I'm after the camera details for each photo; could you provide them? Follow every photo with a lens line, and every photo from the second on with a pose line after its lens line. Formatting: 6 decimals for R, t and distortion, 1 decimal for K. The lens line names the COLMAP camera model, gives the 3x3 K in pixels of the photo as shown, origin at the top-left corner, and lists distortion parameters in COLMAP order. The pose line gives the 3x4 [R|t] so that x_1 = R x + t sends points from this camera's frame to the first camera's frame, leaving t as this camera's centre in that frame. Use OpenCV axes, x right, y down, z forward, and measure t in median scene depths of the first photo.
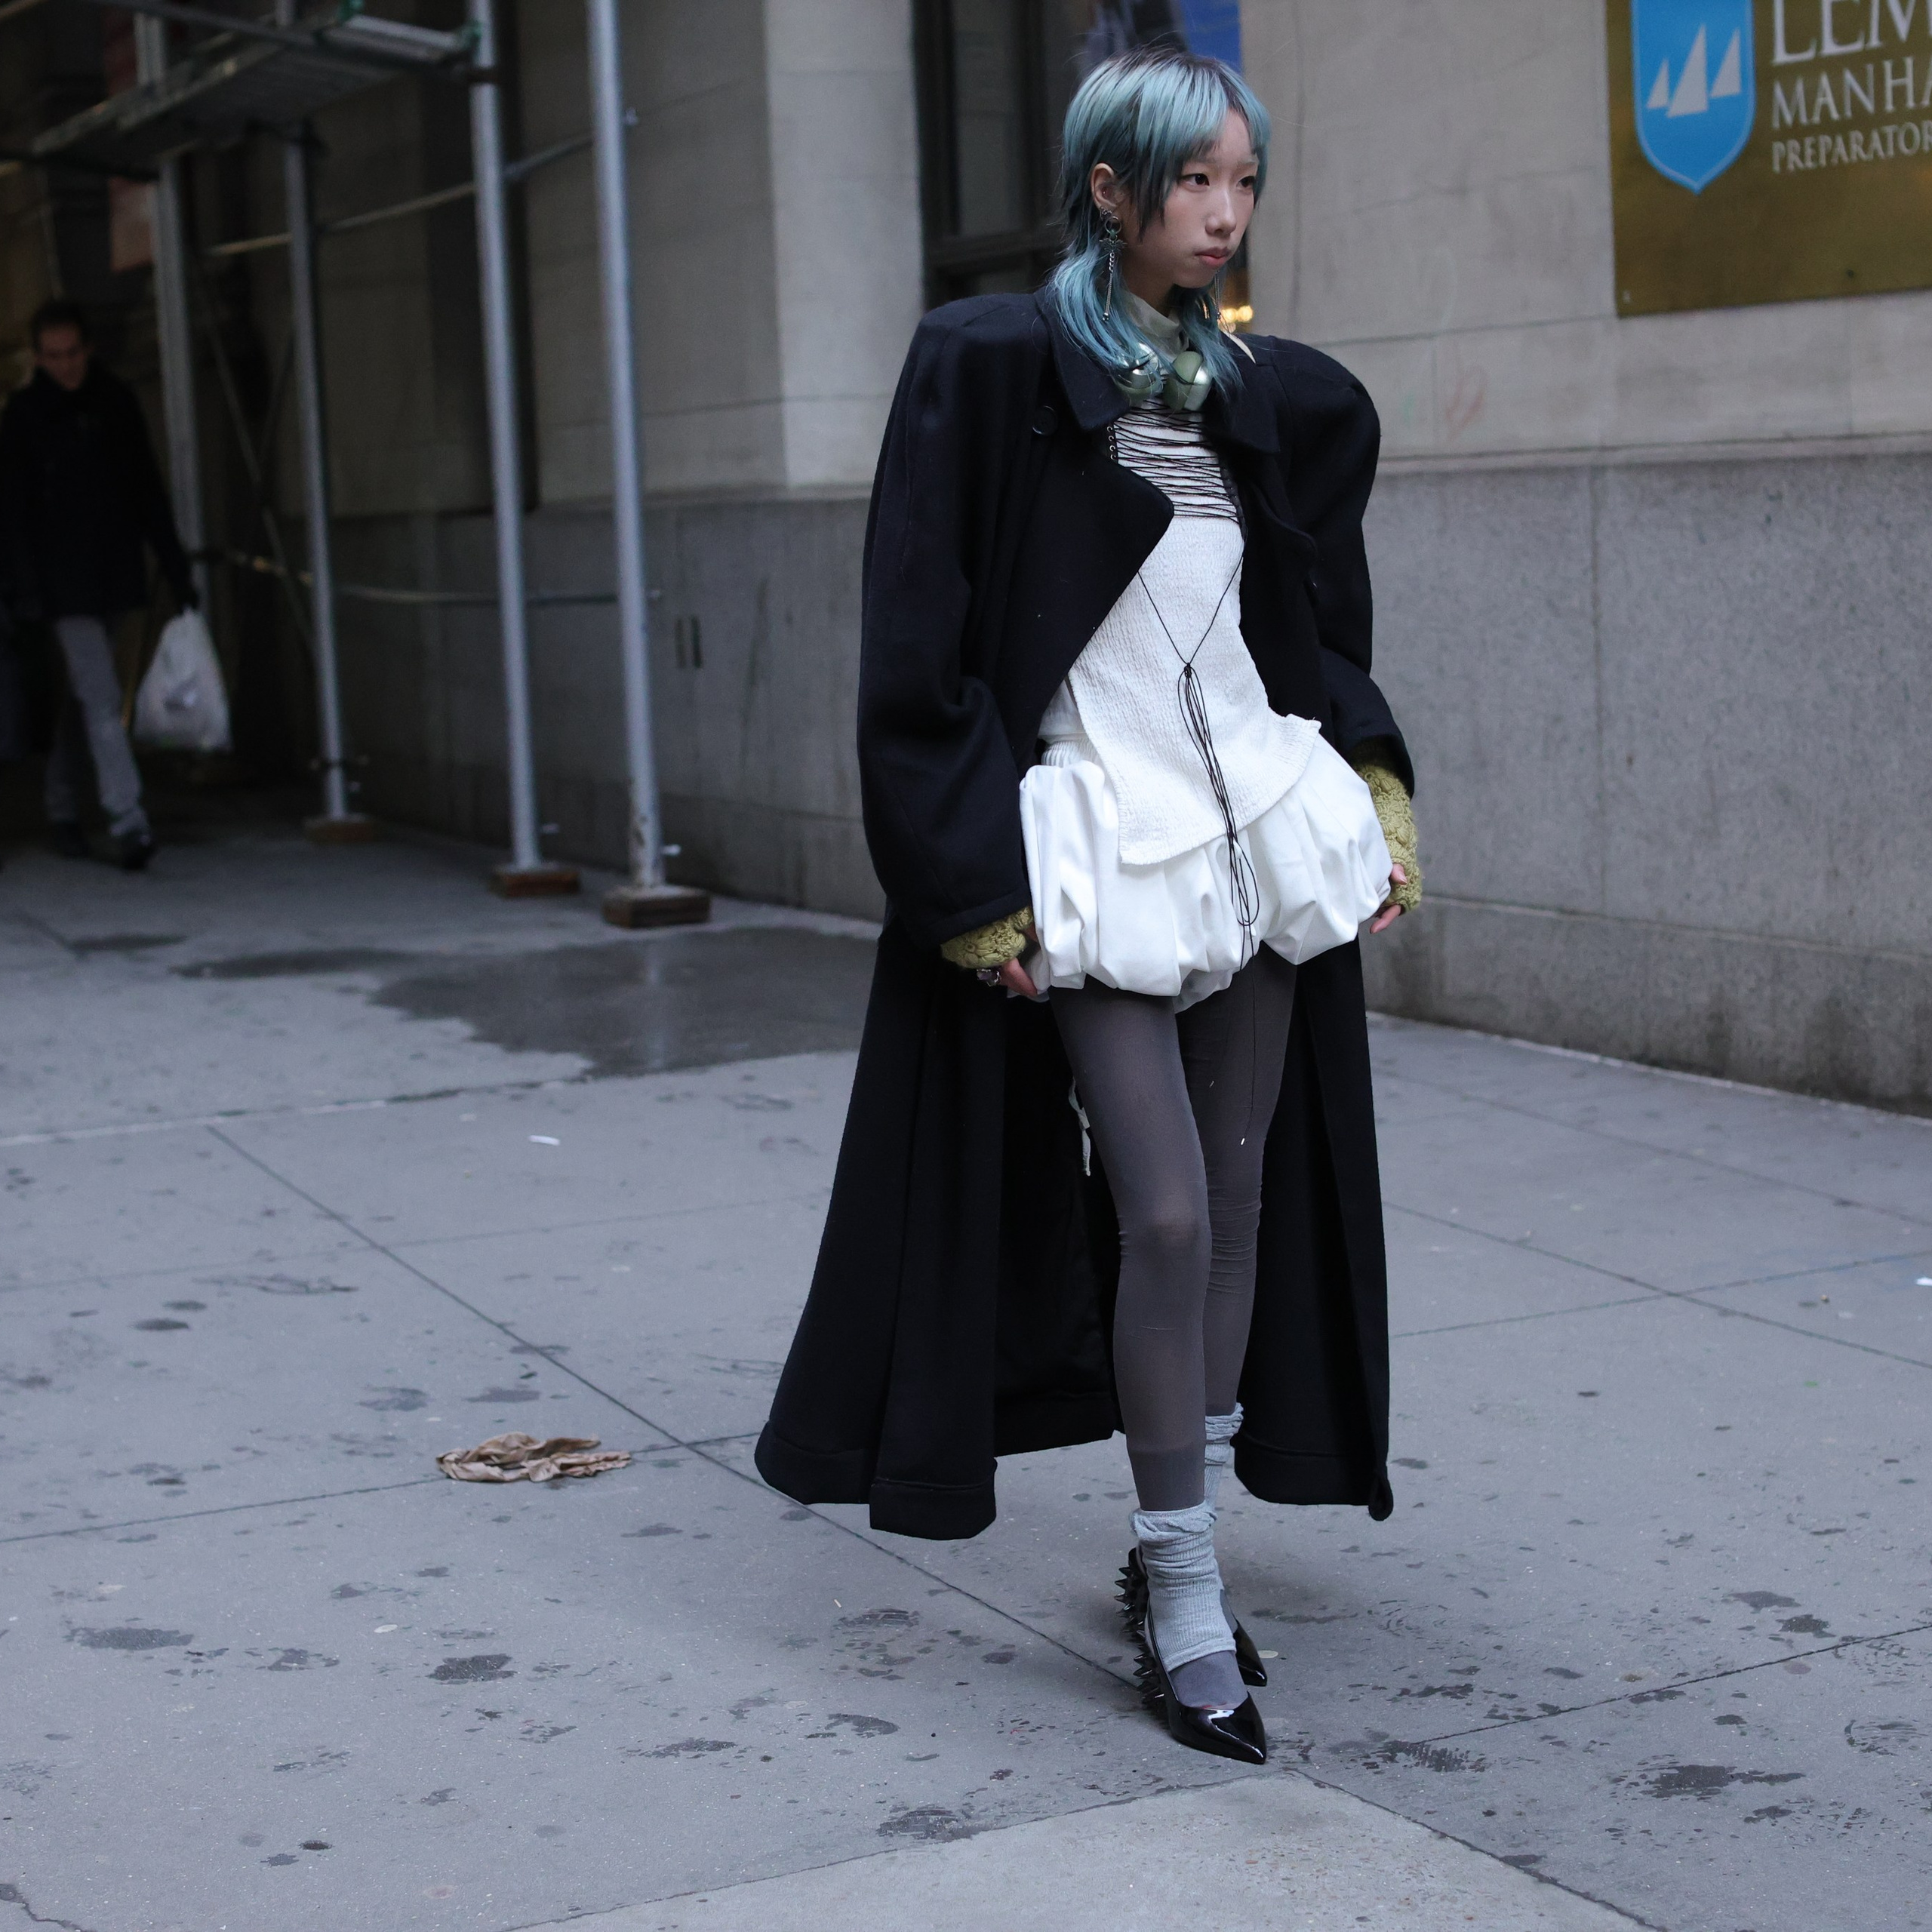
lens RADIAL K [[3899.8, 0, 966.0], [0, 3899.8, 966.0], [0, 0, 1]] dist [-0.105434, -0.079877]
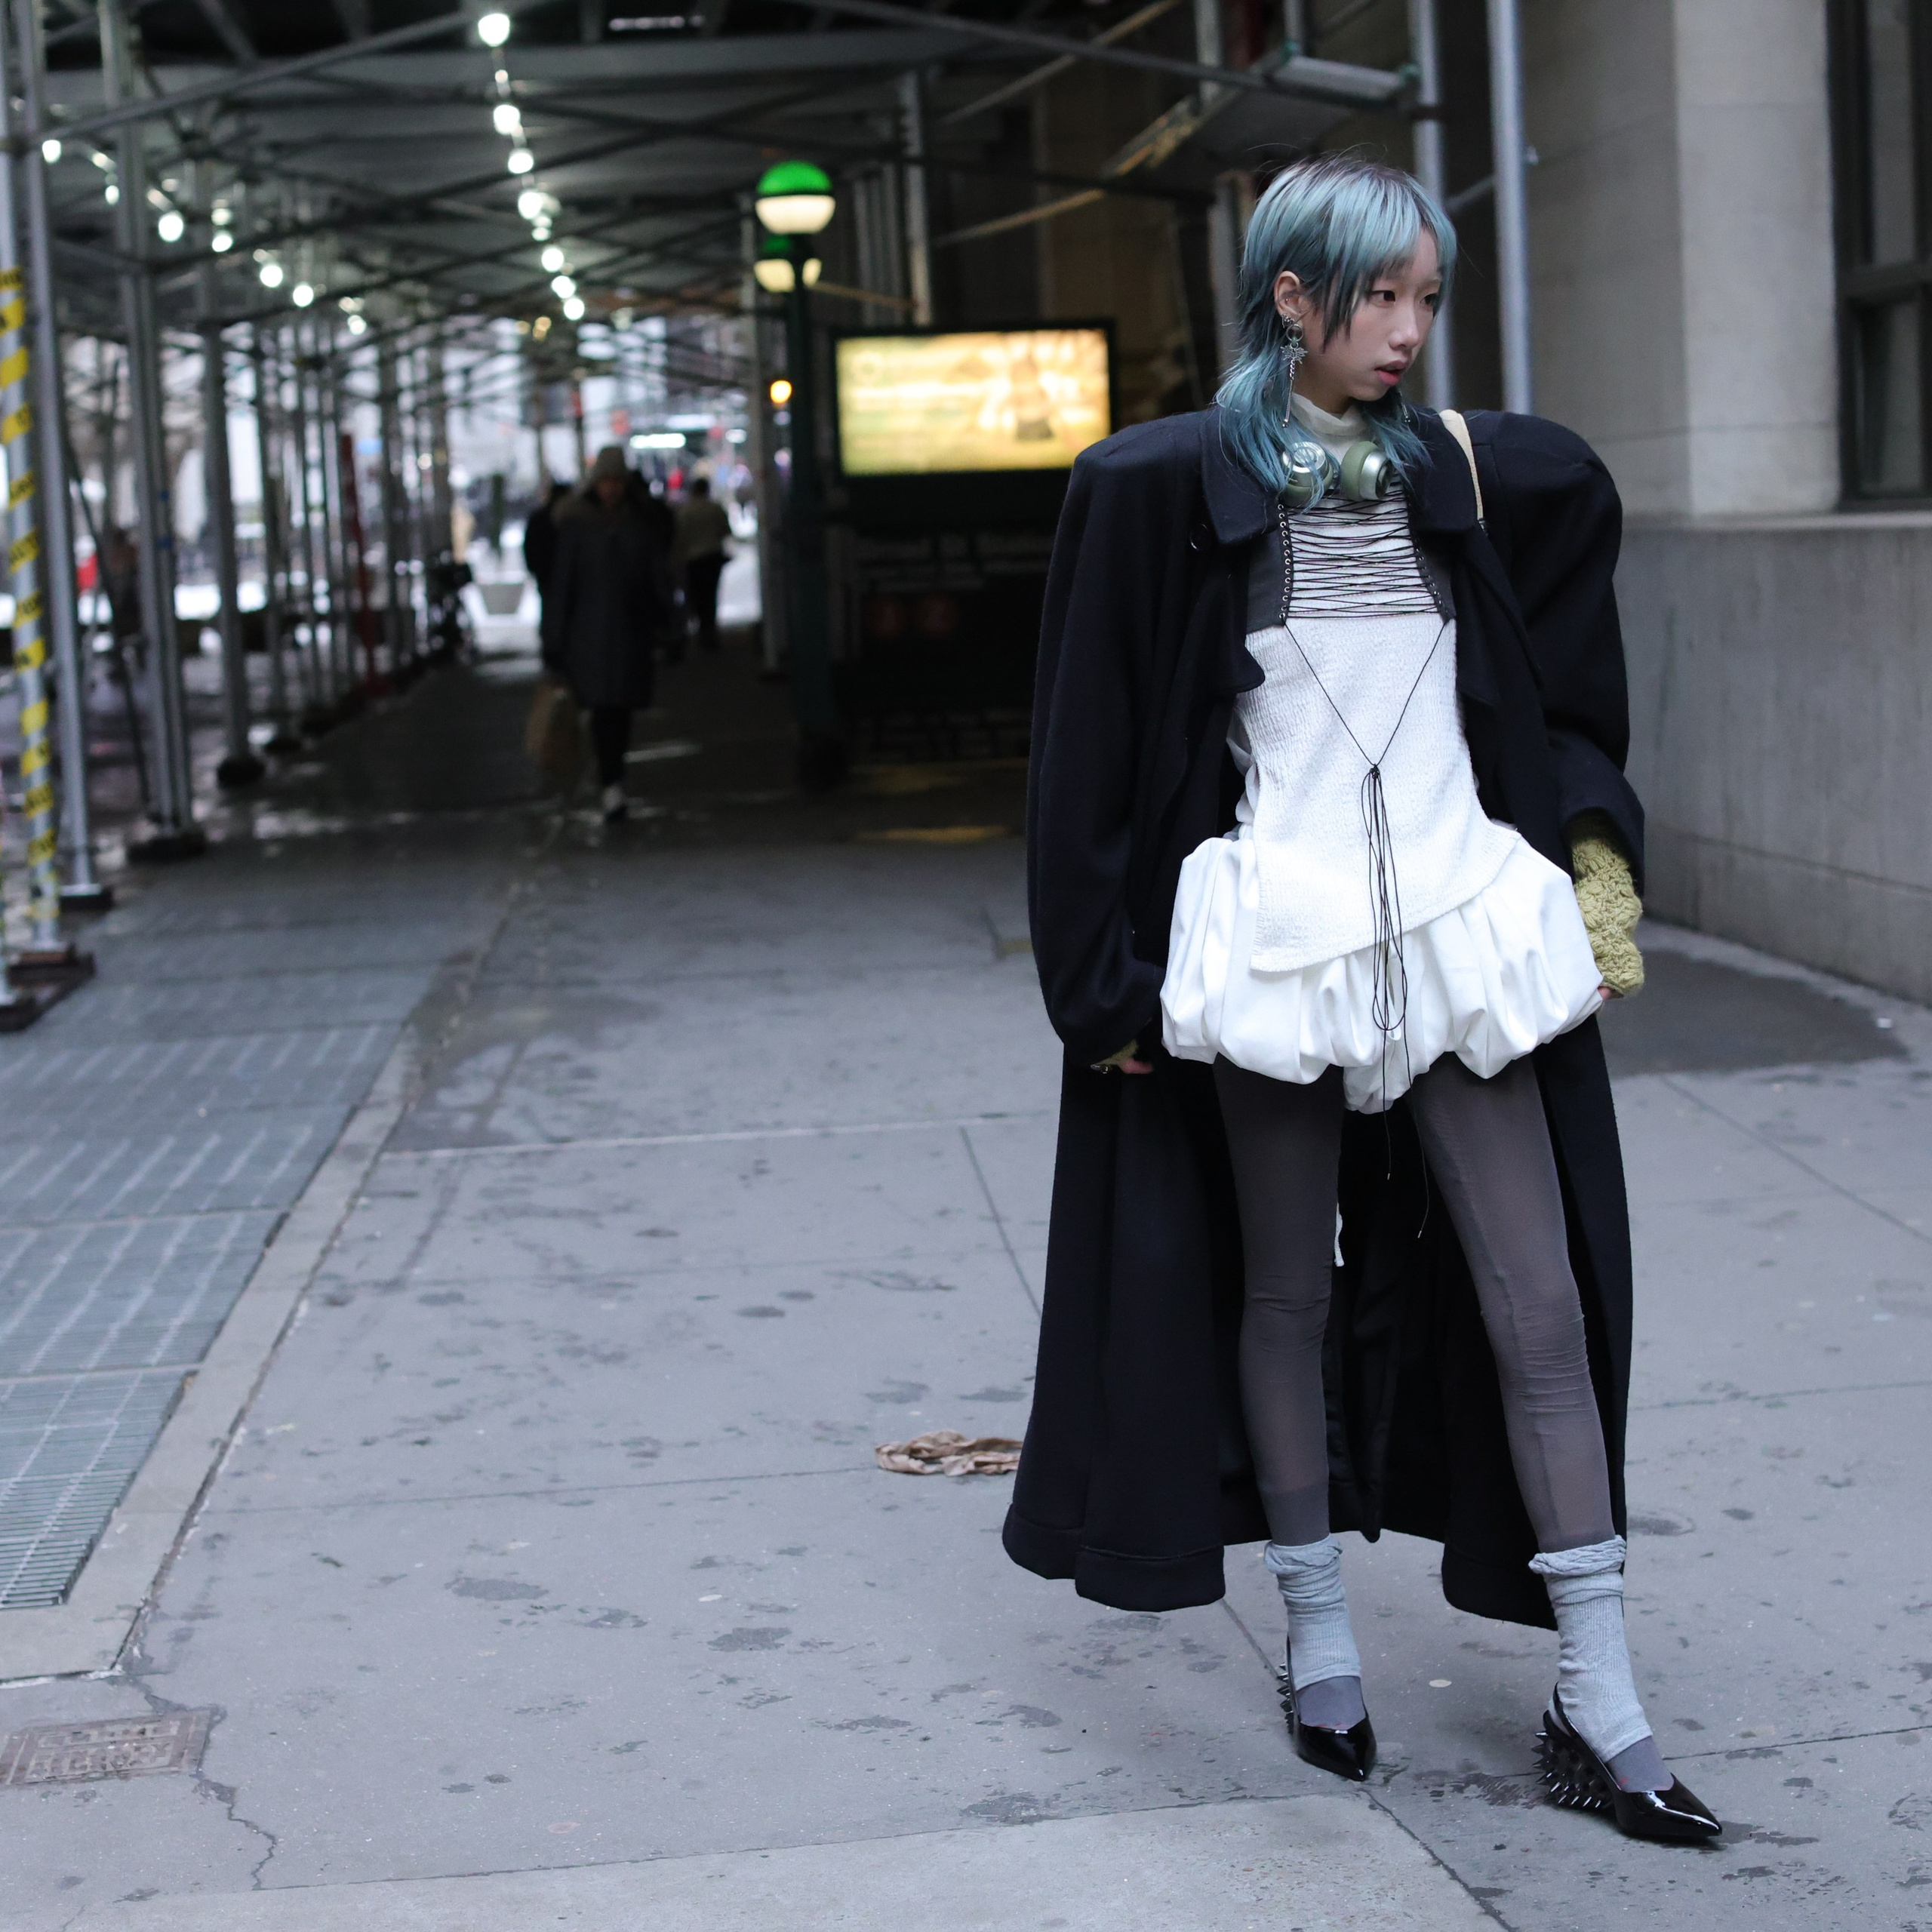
lens RADIAL K [[3840.0, 0, 965.5], [0, 3840.0, 1083.1], [0, 0, 1]] dist [-0.170398, 0.295195]
pose [[0.956739, 0.039303, -0.288280, 0.241750], [-0.030325, 0.998908, 0.035546, -0.018819], [0.289362, -0.025267, 0.956886, -0.027133]]
